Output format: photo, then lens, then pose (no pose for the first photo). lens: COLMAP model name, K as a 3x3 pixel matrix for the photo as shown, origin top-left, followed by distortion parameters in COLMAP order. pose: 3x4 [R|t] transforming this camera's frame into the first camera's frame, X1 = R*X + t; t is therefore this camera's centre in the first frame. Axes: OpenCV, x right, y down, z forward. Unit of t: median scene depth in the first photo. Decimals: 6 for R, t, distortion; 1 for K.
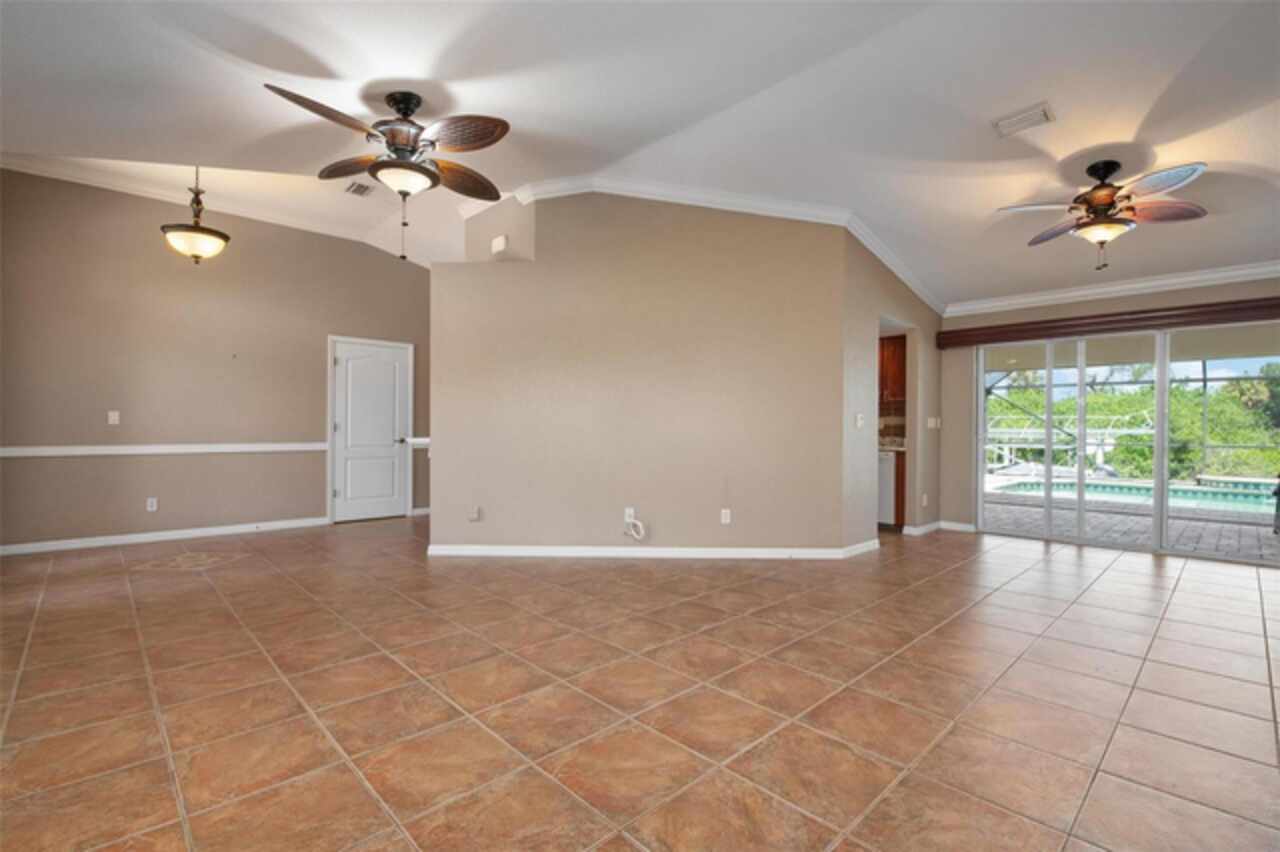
lens RADIAL K [[585.3, 0, 642.5], [0, 585.3, 430.1], [0, 0, 1]] dist [0.002818, -0.009330]
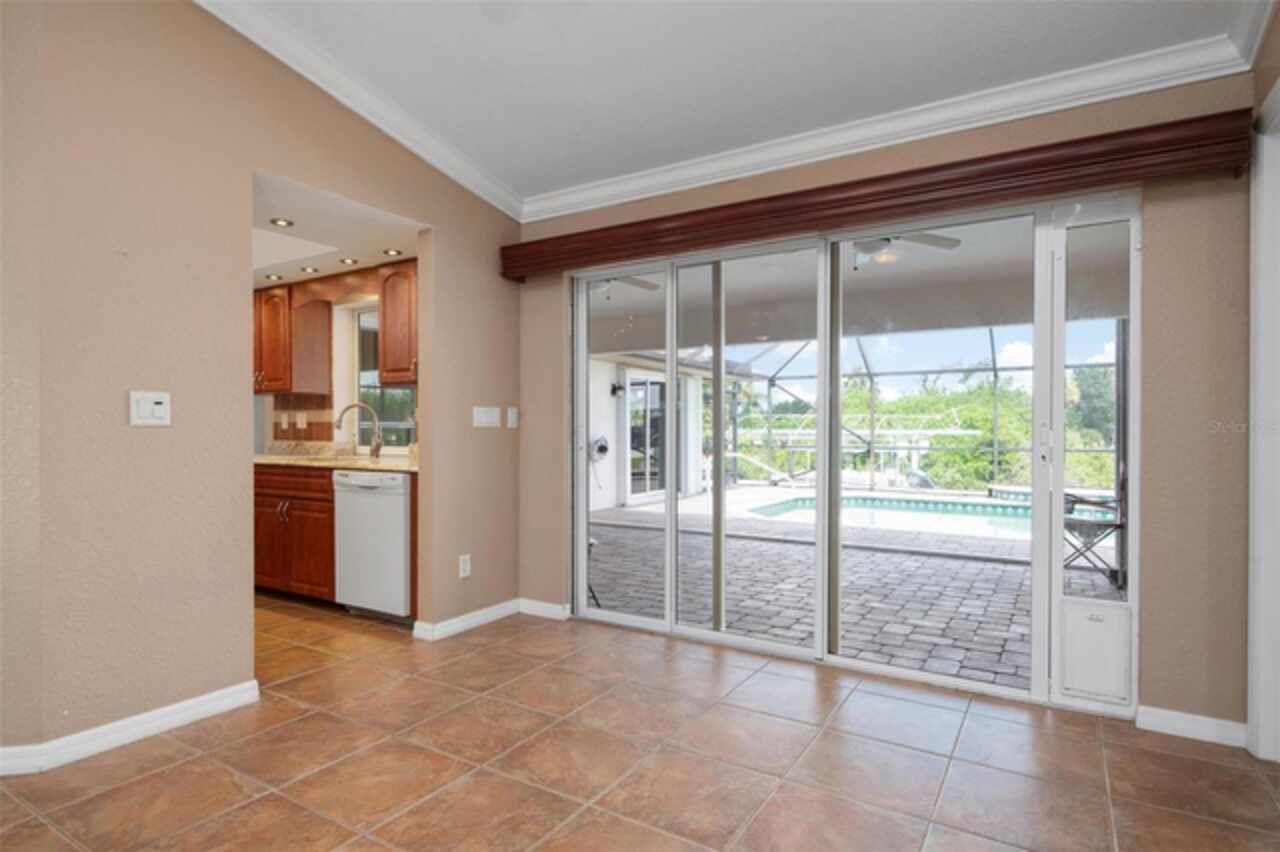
lens RADIAL K [[690.7, 0, 640.7], [0, 690.7, 430.6], [0, 0, 1]] dist [0.007950, -0.002088]
pose [[0.967235, -0.005554, 0.253822, 1.026489], [0.006776, 0.999969, -0.003939, 0.006782], [-0.253792, 0.005529, 0.967243, 0.797699]]
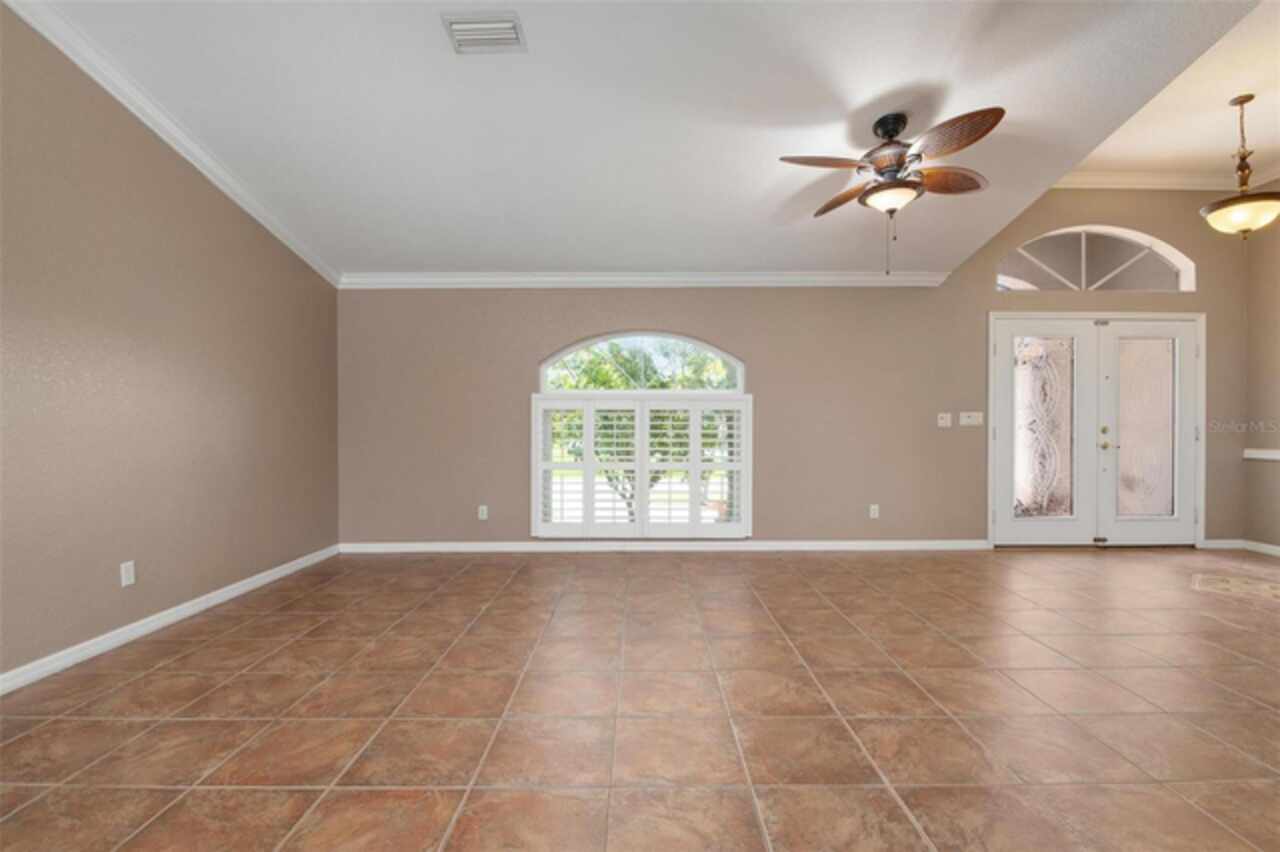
lens RADIAL K [[585.3, 0, 644.6], [0, 585.3, 430.7], [0, 0, 1]] dist [0.002818, -0.009330]
pose [[-0.687767, 0.000408, -0.725931, 0.697540], [-0.007959, 0.999935, 0.008102, -0.008772], [0.725888, 0.011350, -0.687719, 1.453775]]
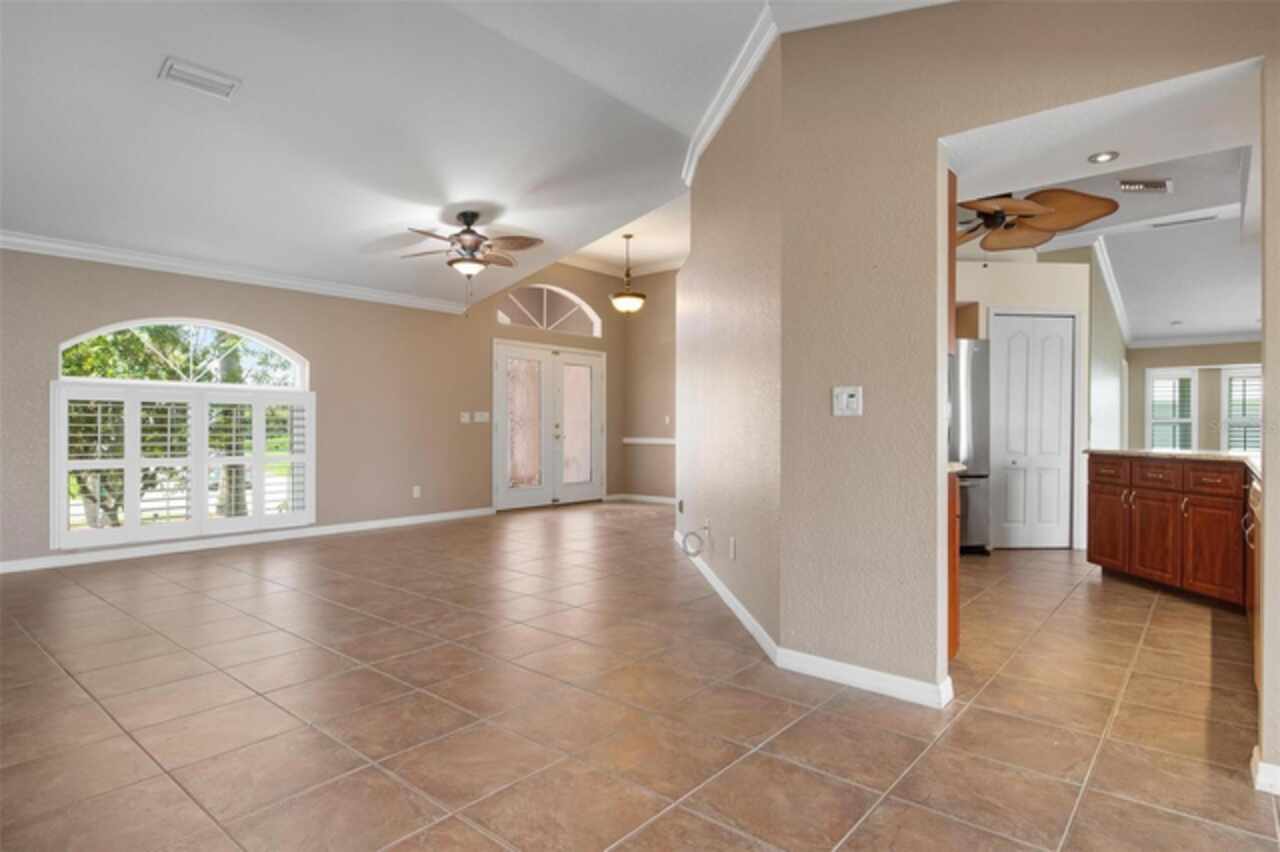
lens RADIAL K [[690.7, 0, 643.5], [0, 690.7, 425.5], [0, 0, 1]] dist [0.007950, -0.002088]
pose [[0.102000, -0.008647, -0.994747, 1.540185], [-0.006942, 0.999932, -0.009404, 0.016880], [0.994760, 0.007865, 0.101933, 1.319721]]
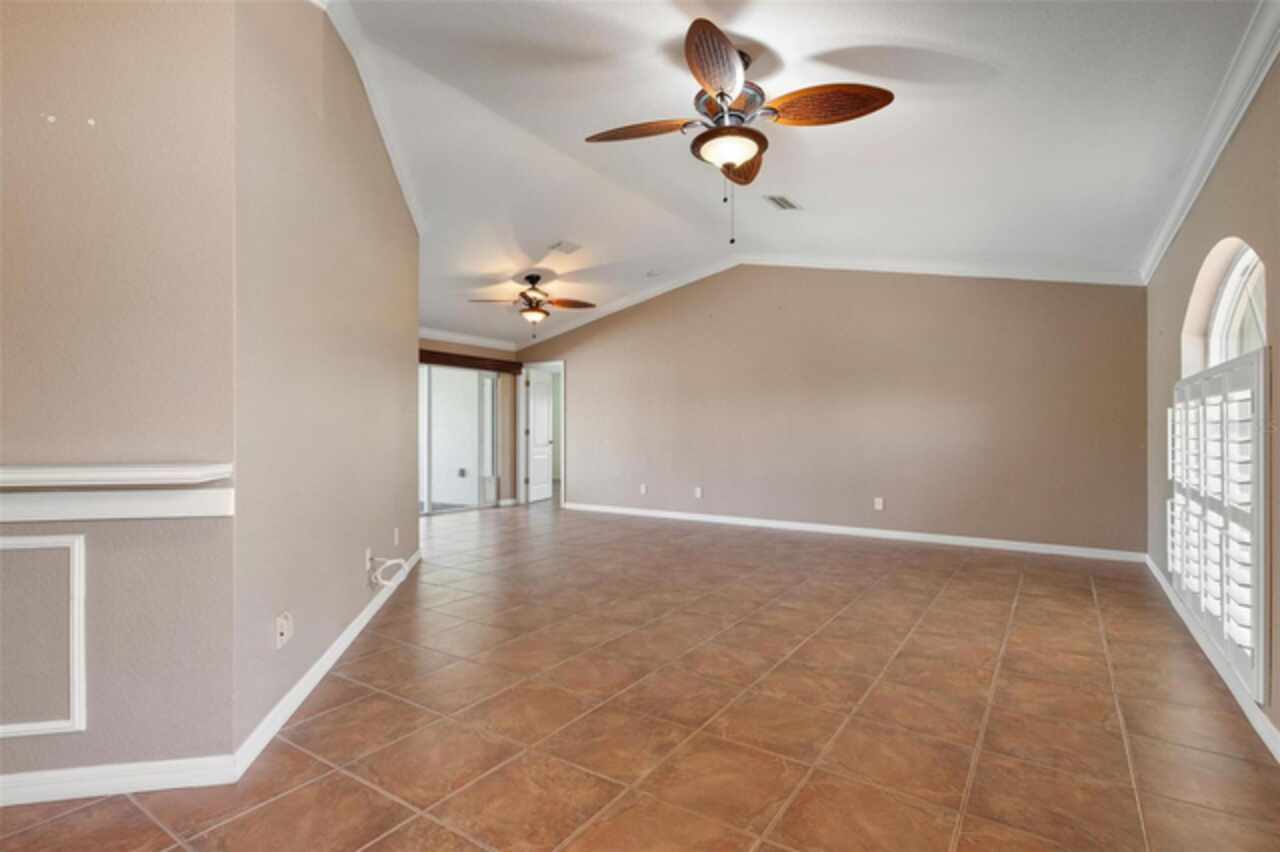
lens RADIAL K [[585.3, 0, 666.4], [0, 585.3, 432.8], [0, 0, 1]] dist [0.002818, -0.009330]
pose [[-0.224799, -0.002976, 0.974401, -1.266955], [0.007960, 0.999956, 0.004891, -0.008335], [-0.974373, 0.008856, -0.224765, 1.320452]]
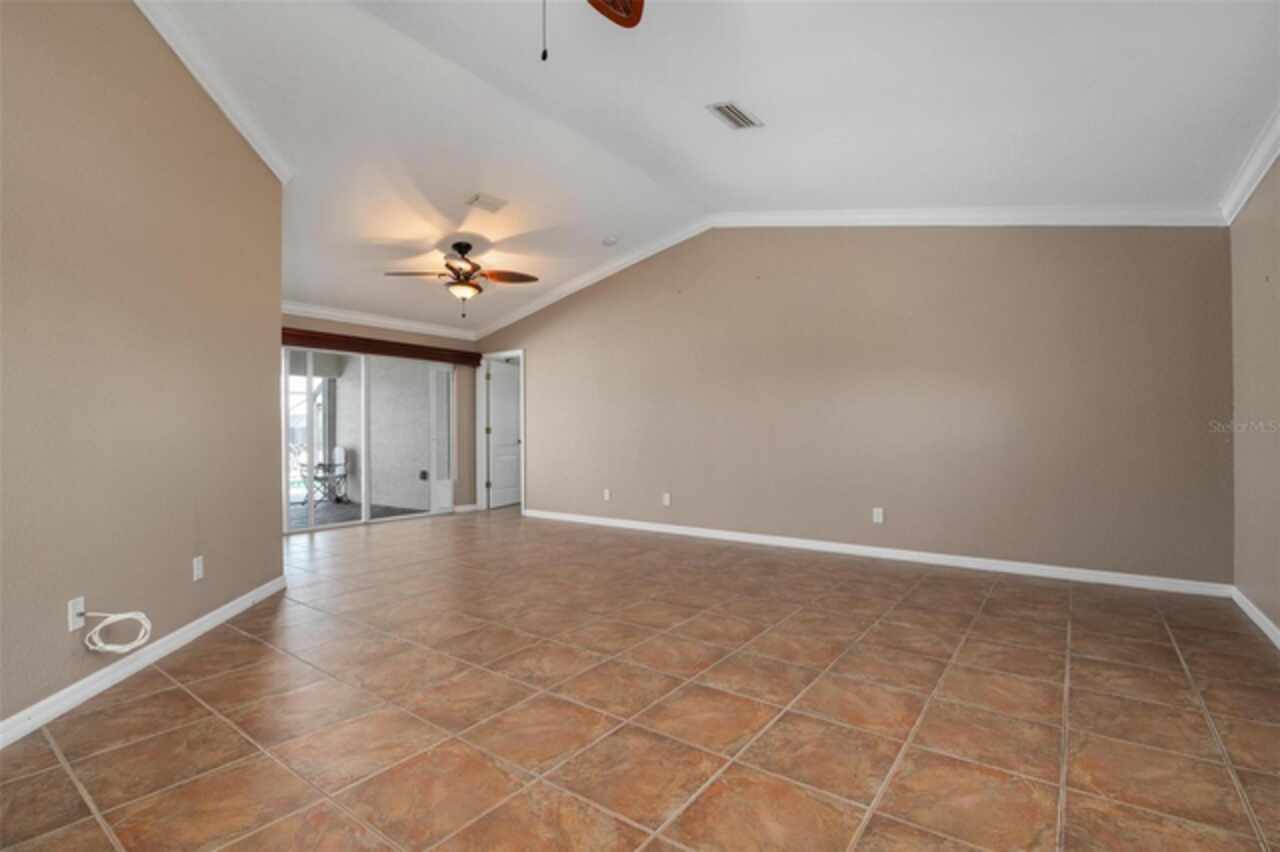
lens RADIAL K [[585.3, 0, 653.5], [0, 585.3, 431.0], [0, 0, 1]] dist [0.002818, -0.009330]
pose [[-0.183015, 0.000094, 0.983110, -0.909685], [0.010956, 0.999938, 0.001943, 0.006594], [-0.983049, 0.011127, -0.183004, 1.029245]]
